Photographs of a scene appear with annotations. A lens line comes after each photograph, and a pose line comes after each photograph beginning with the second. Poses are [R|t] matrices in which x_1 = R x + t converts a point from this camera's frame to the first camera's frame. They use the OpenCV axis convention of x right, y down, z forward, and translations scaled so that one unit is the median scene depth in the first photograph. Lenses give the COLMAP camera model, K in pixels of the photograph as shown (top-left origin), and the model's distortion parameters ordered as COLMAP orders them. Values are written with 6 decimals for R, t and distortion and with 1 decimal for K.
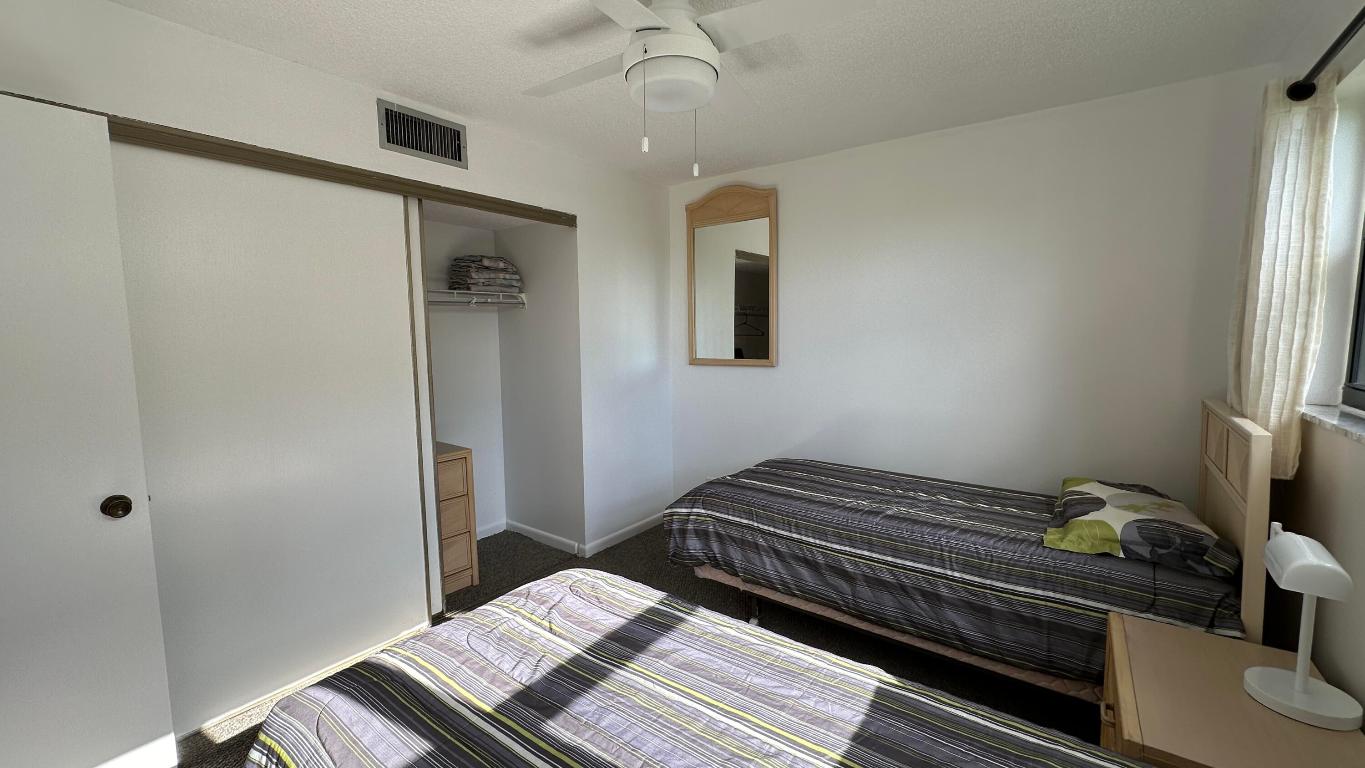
lens RADIAL K [[545.2, 0, 680.5], [0, 545.2, 381.9], [0, 0, 1]] dist [-0.004220, -0.000080]
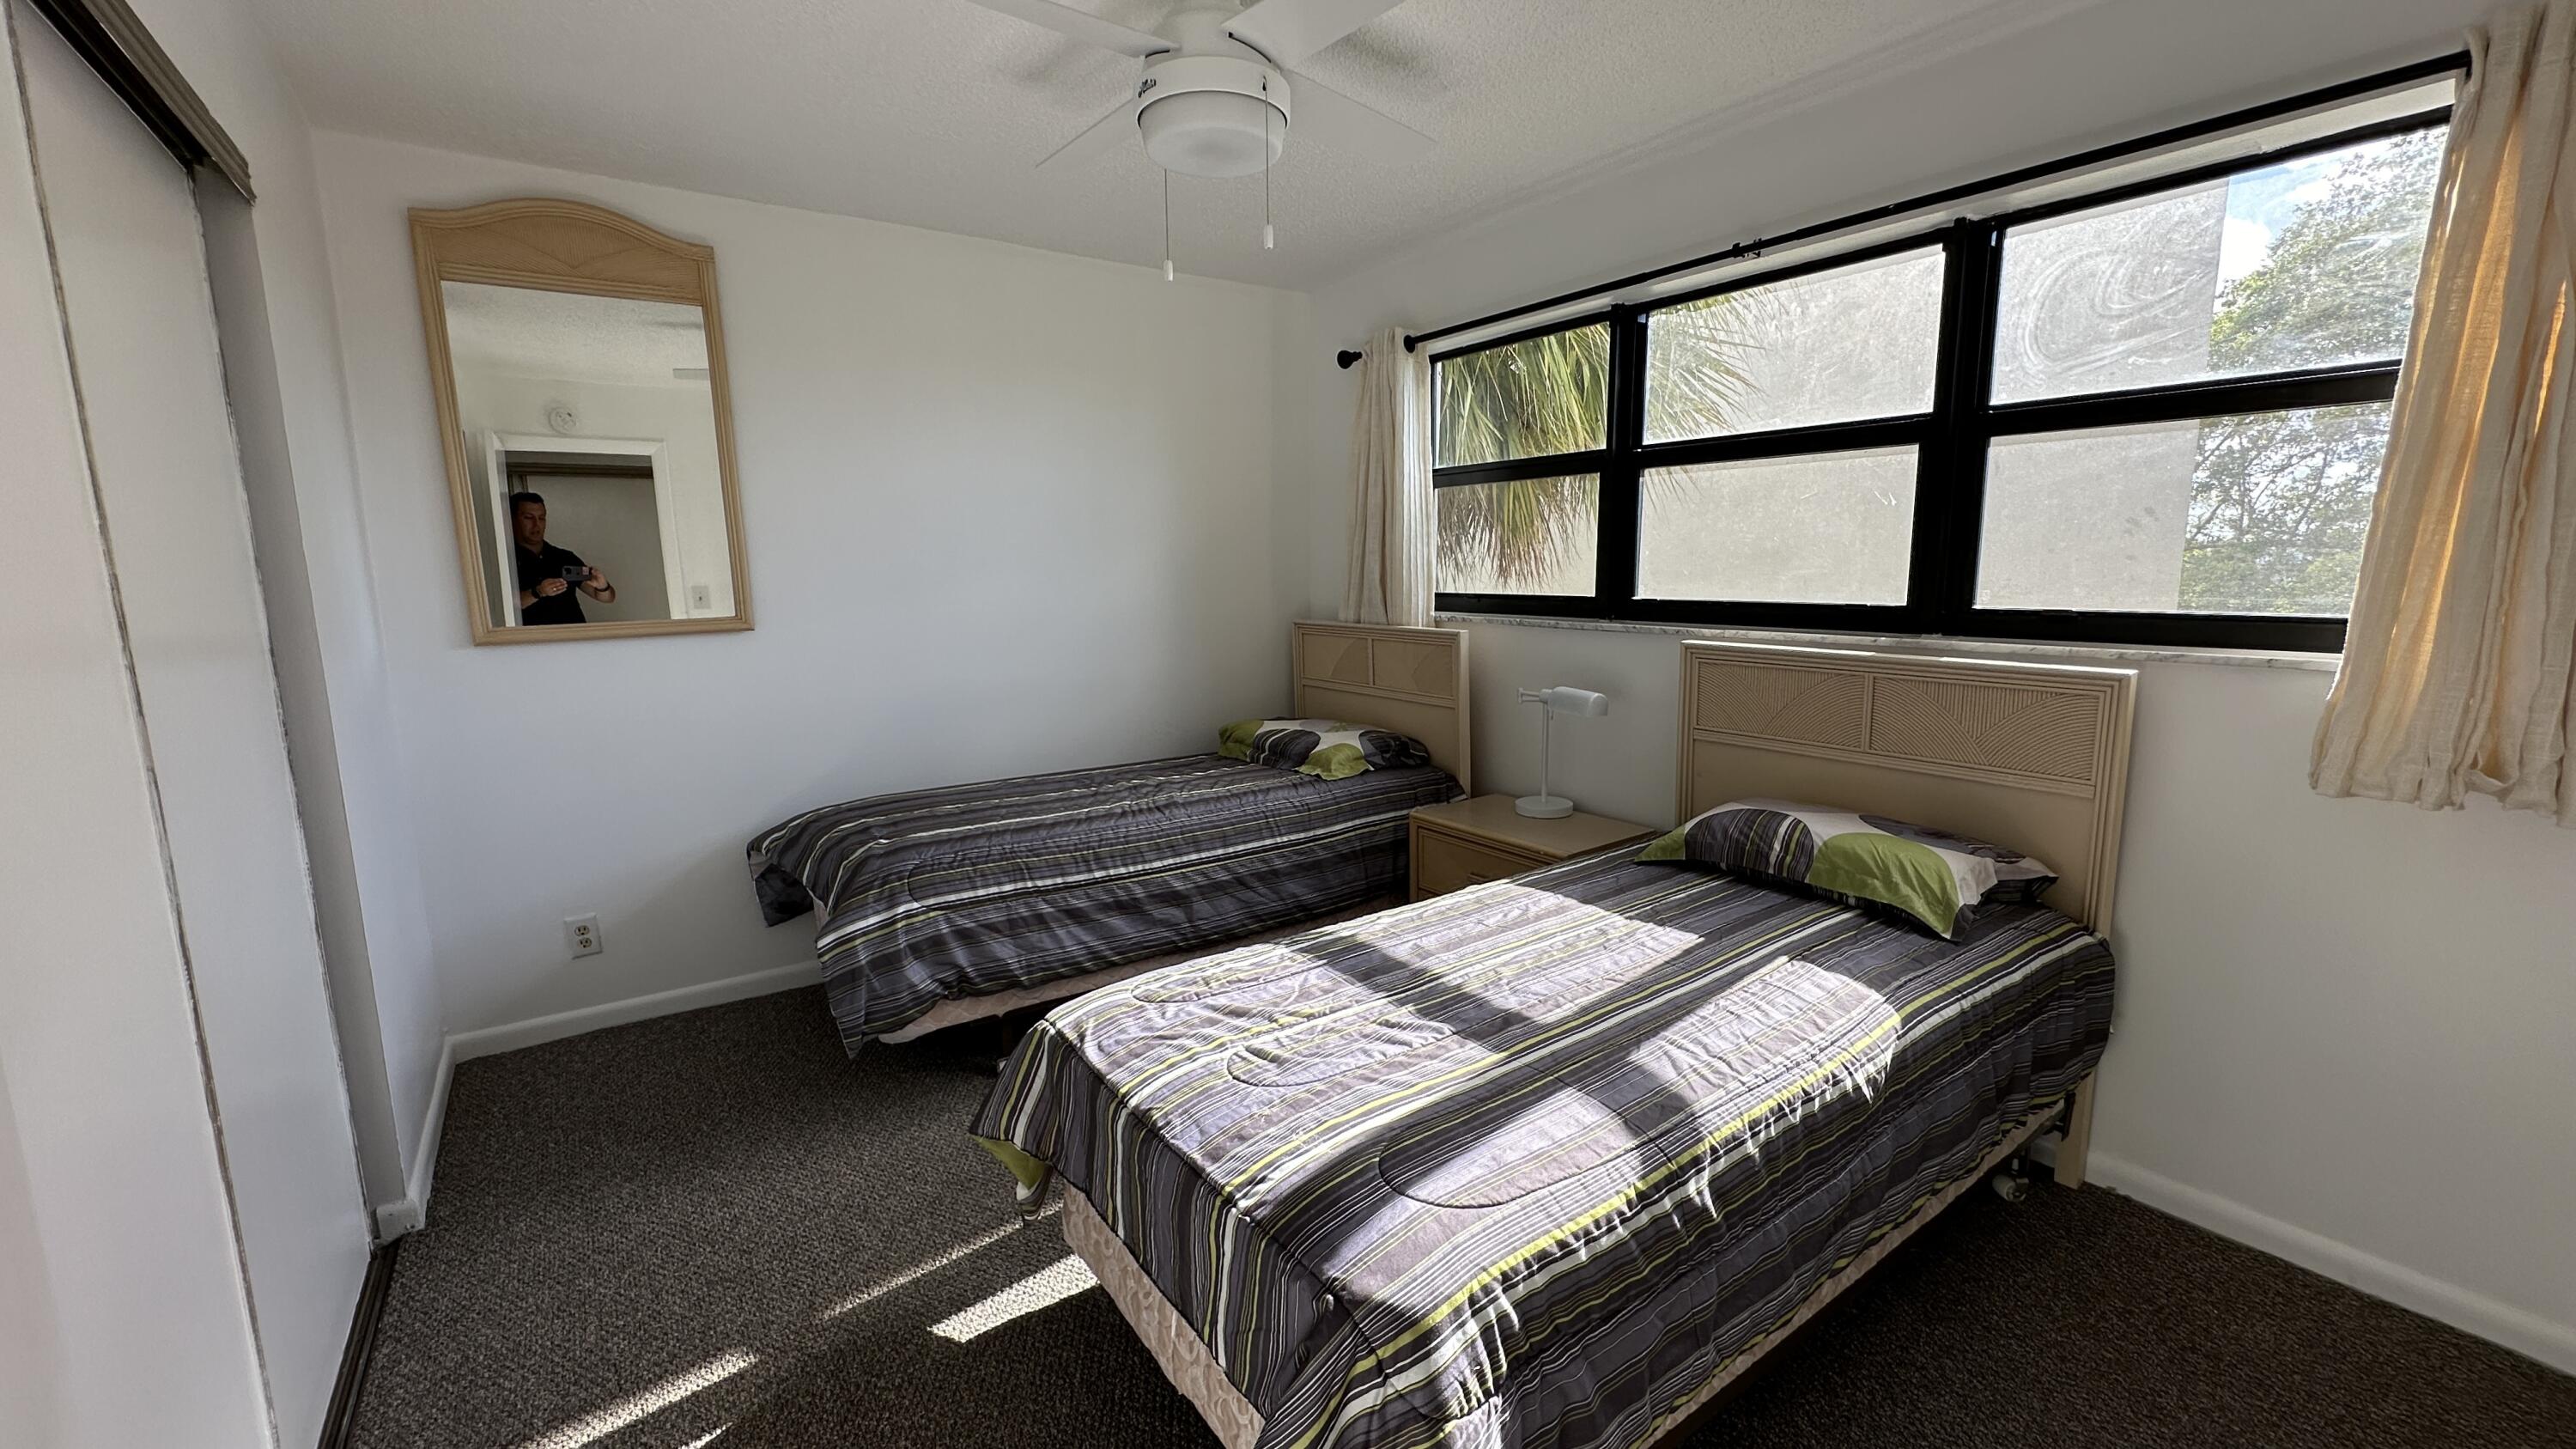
lens RADIAL K [[1029.0, 0, 1287.1], [0, 1029.0, 727.9], [0, 0, 1]] dist [-0.004220, -0.000080]
pose [[0.314707, -0.146053, 0.937885, -0.847346], [0.103780, 0.987462, 0.118950, -0.003140], [-0.943498, 0.059900, 0.325918, 0.416079]]
